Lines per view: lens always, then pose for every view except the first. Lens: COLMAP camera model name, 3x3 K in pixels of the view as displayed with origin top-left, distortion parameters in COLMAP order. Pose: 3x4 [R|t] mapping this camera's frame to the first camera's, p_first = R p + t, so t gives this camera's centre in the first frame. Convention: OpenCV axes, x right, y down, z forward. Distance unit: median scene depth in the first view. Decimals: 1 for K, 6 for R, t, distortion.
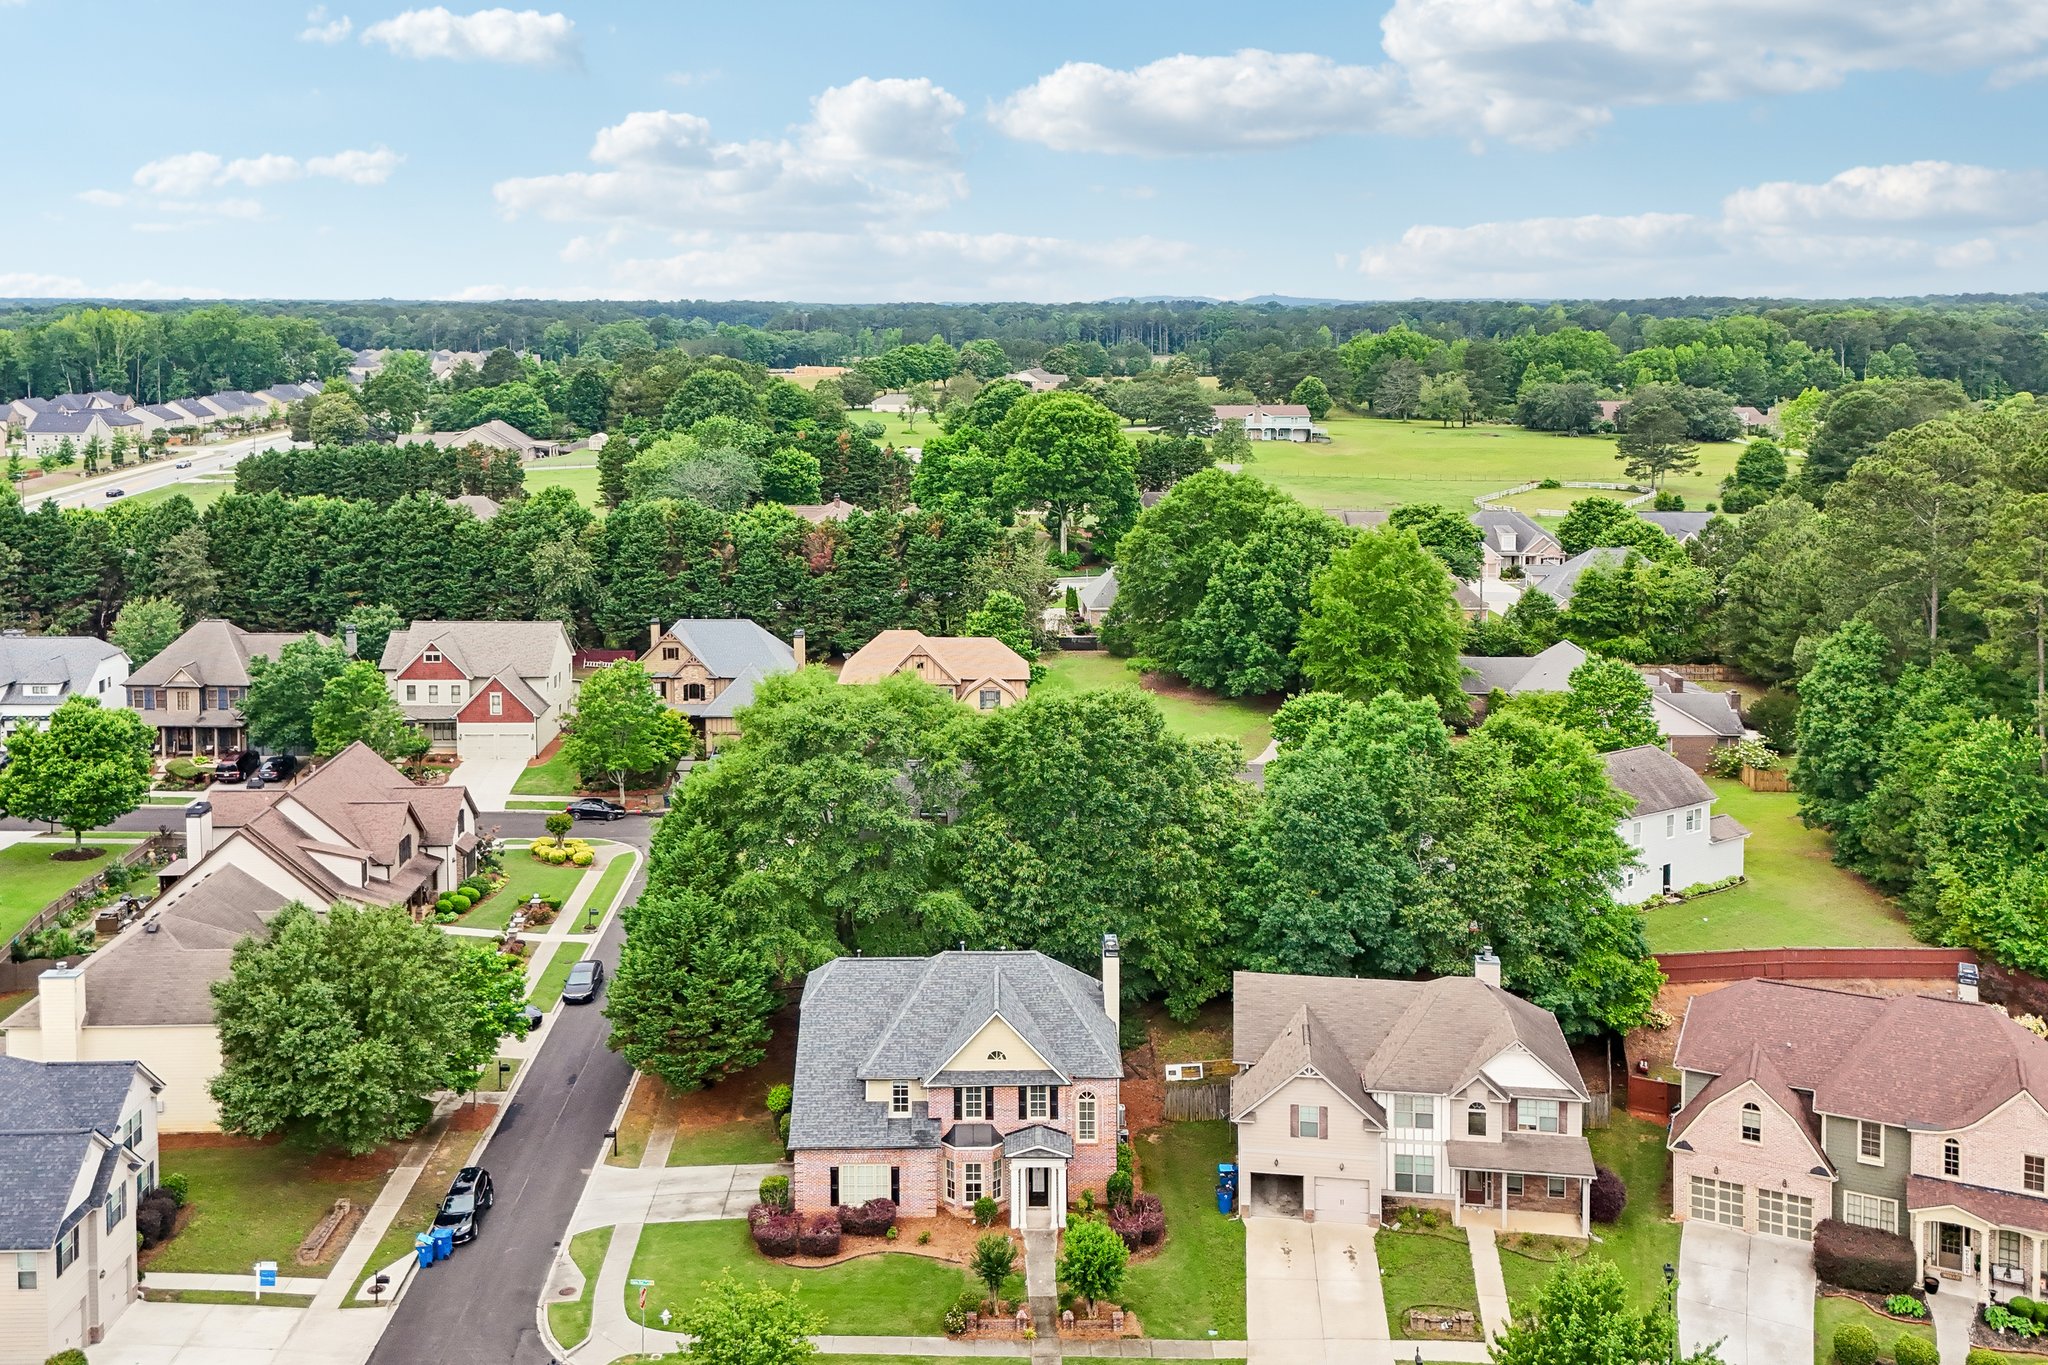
lens RADIAL K [[1811.7, 0, 976.1], [0, 1811.7, 419.0], [0, 0, 1]] dist [0.088010, -0.116031]
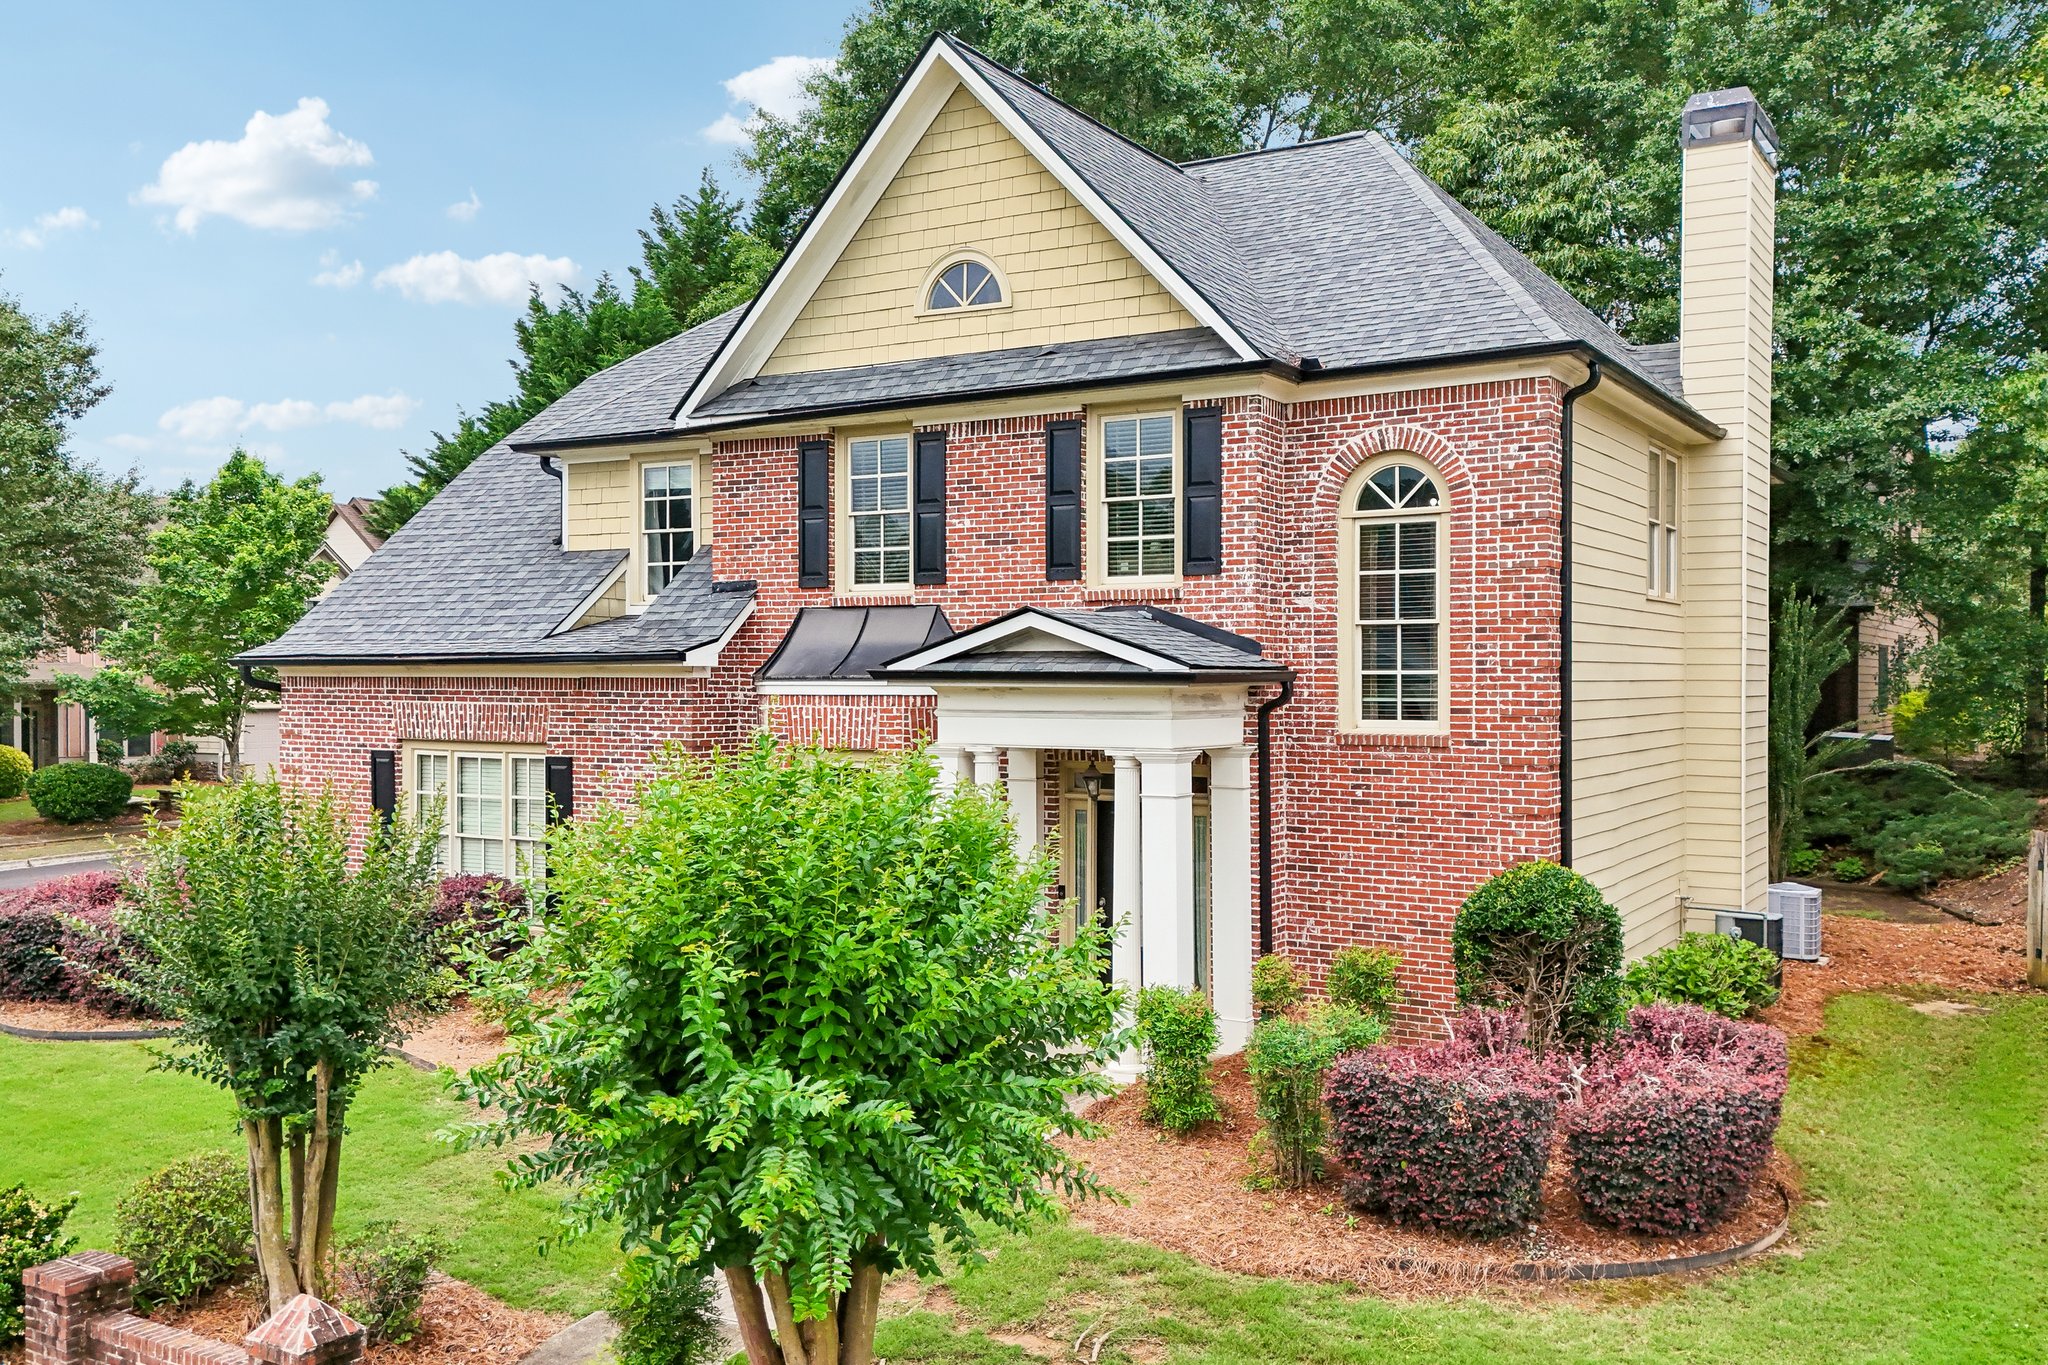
lens RADIAL K [[1764.2, 0, 1003.1], [0, 1764.2, 685.4], [0, 0, 1]] dist [0.050632, -0.003990]
pose [[0.857312, 0.011287, -0.514674, 0.120687], [-0.035134, 0.998711, -0.036622, 0.398491], [0.513597, 0.049479, 0.856604, 0.820298]]
